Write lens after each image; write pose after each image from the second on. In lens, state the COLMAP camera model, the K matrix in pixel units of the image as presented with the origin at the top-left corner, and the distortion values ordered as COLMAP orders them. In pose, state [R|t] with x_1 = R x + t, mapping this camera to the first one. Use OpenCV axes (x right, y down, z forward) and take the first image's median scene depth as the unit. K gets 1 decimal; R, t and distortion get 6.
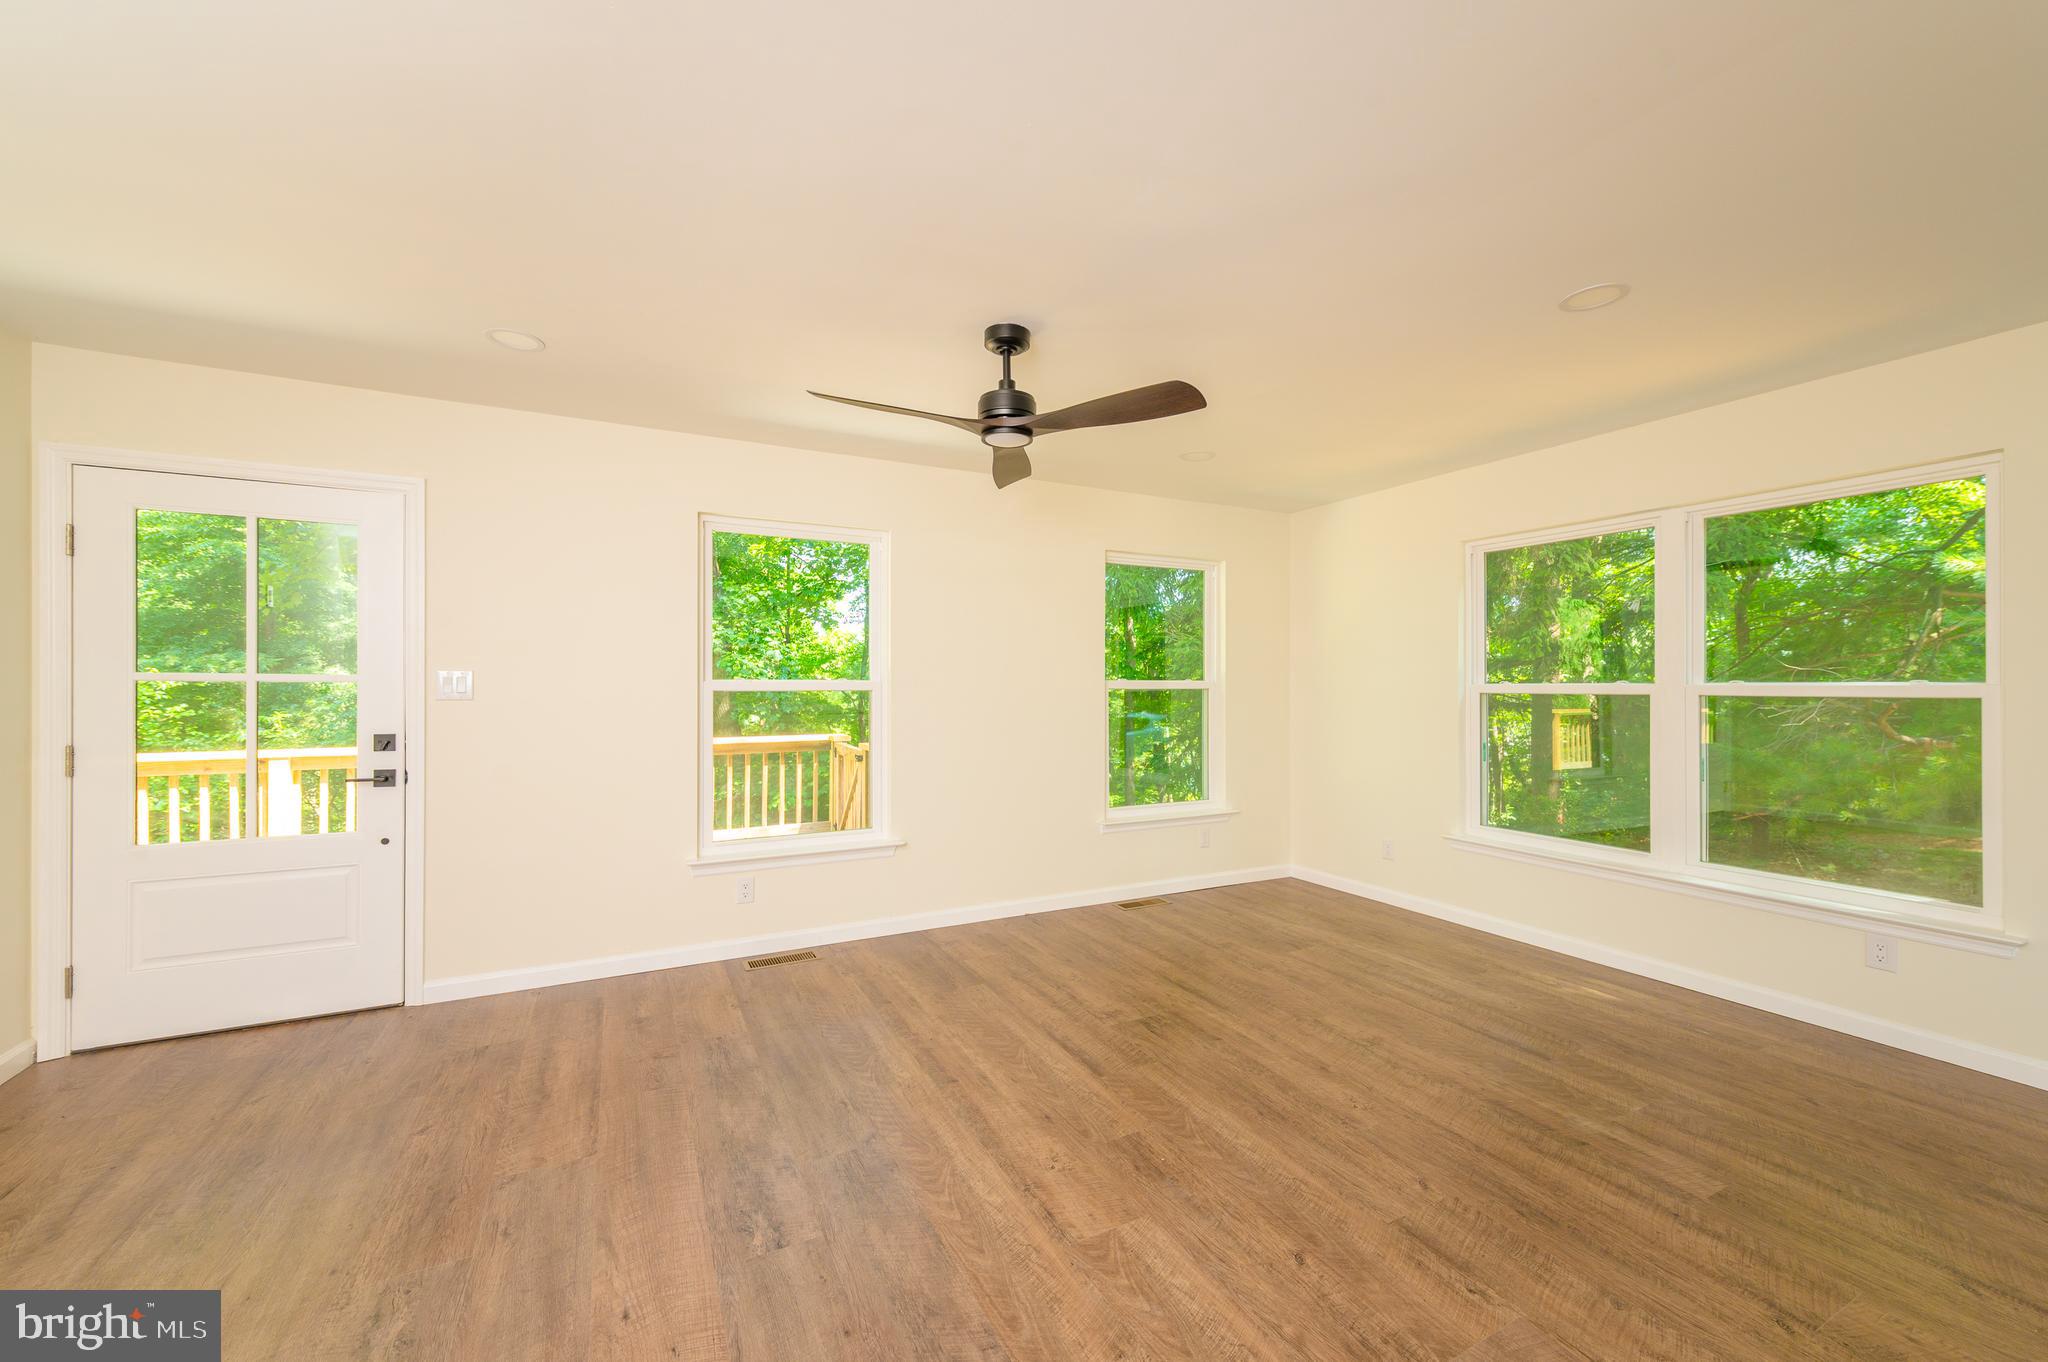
lens RADIAL K [[815.1, 0, 1055.6], [0, 815.1, 677.3], [0, 0, 1]] dist [0.005372, -0.002325]
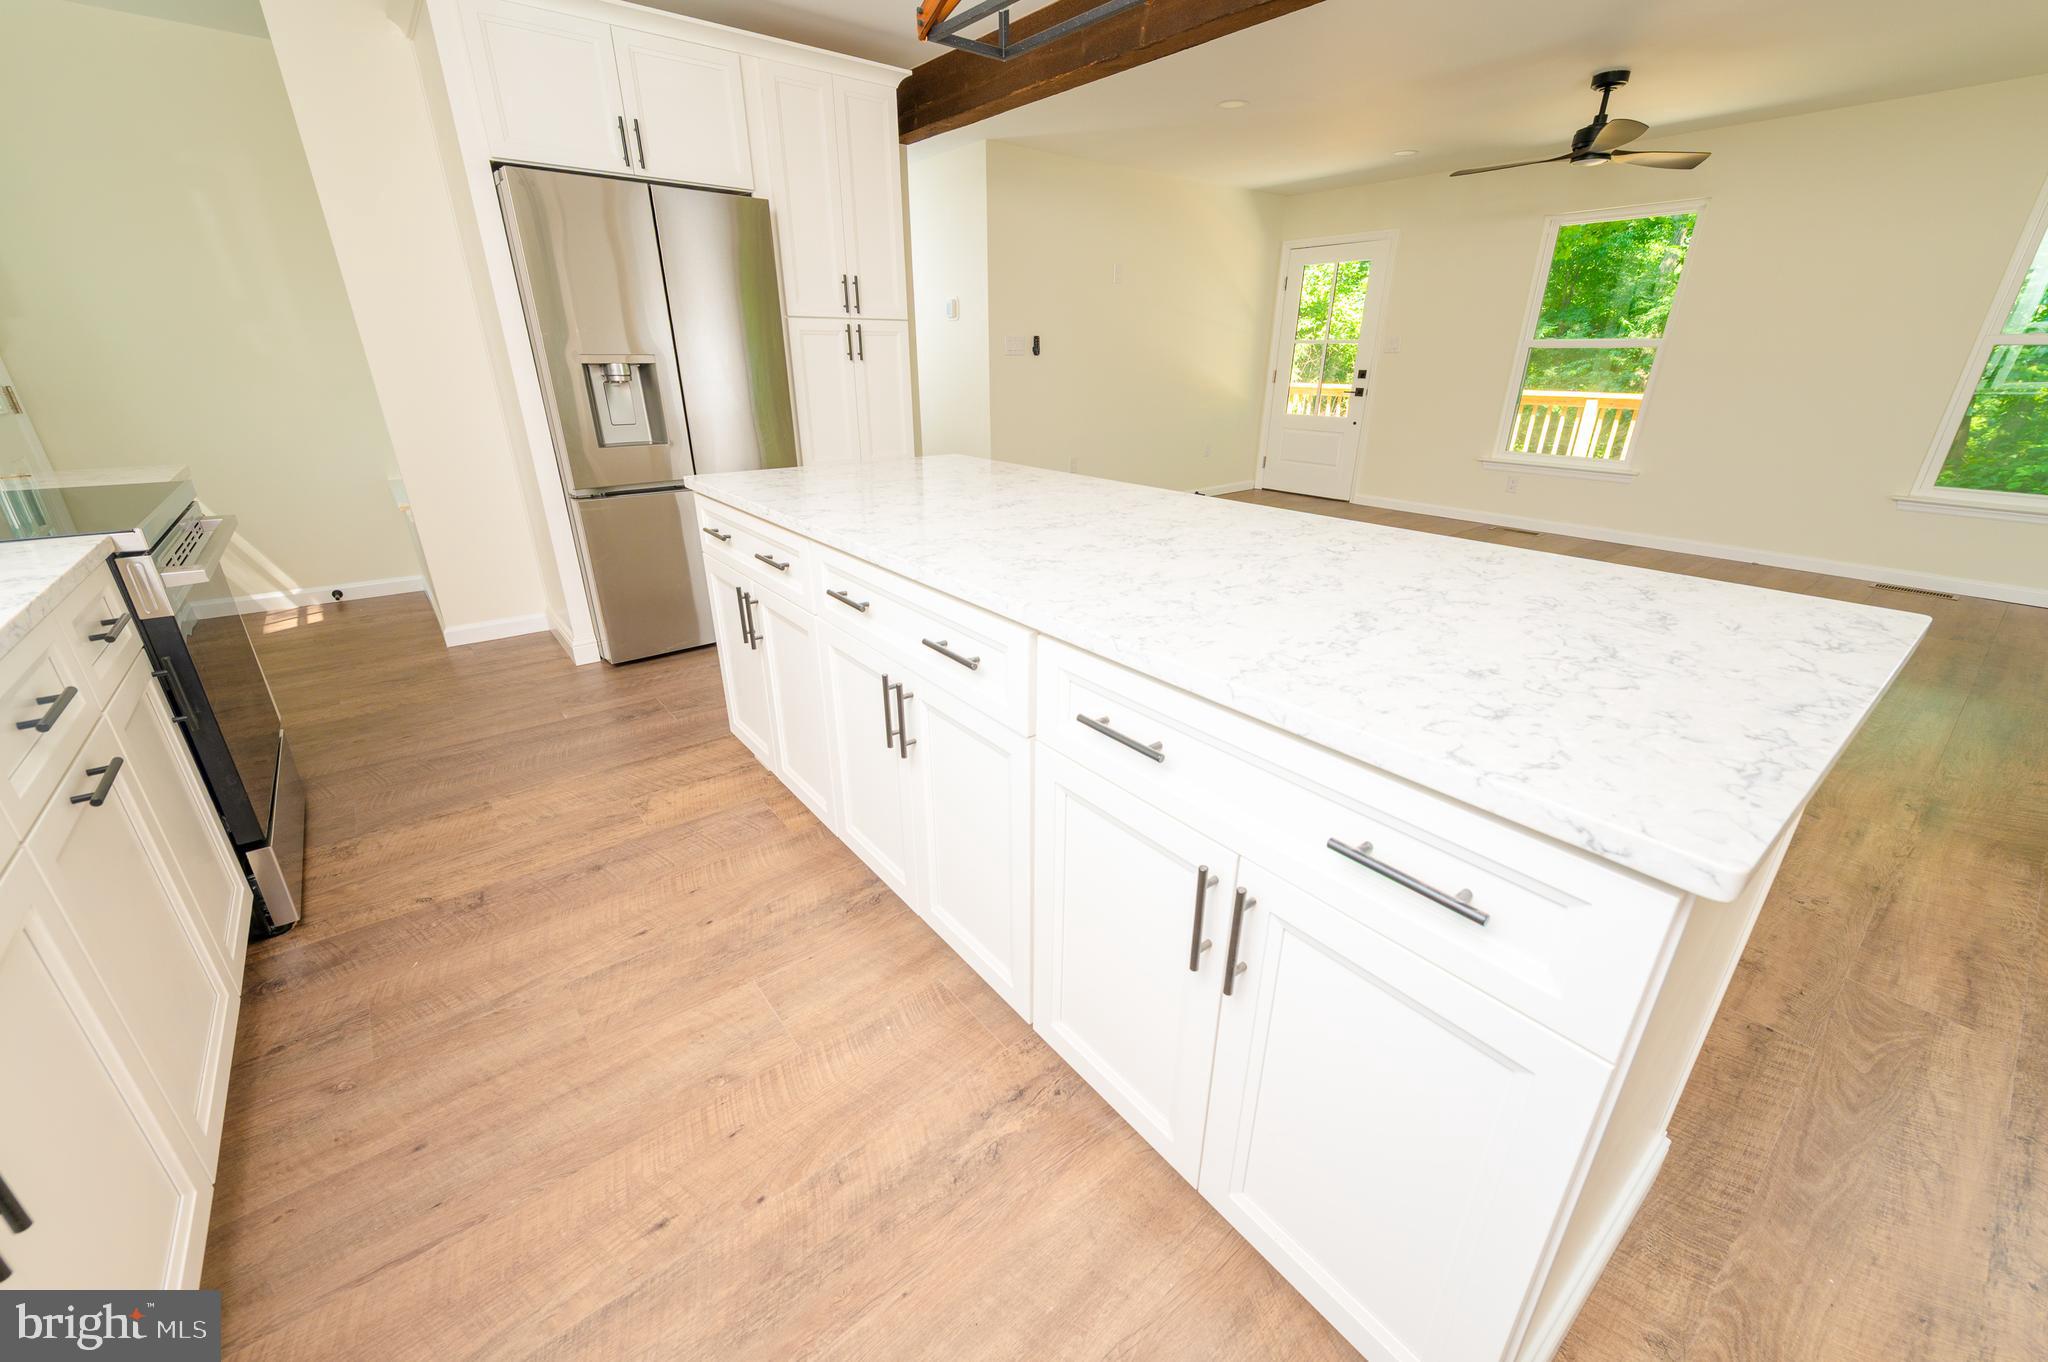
lens RADIAL K [[815.1, 0, 1030.4], [0, 815.1, 711.9], [0, 0, 1]] dist [0.005372, -0.002325]
pose [[0.206920, 0.394598, -0.895252, 1.184945], [0.004485, 0.914664, 0.404190, 0.019249], [0.978348, -0.087650, 0.187492, -0.307139]]
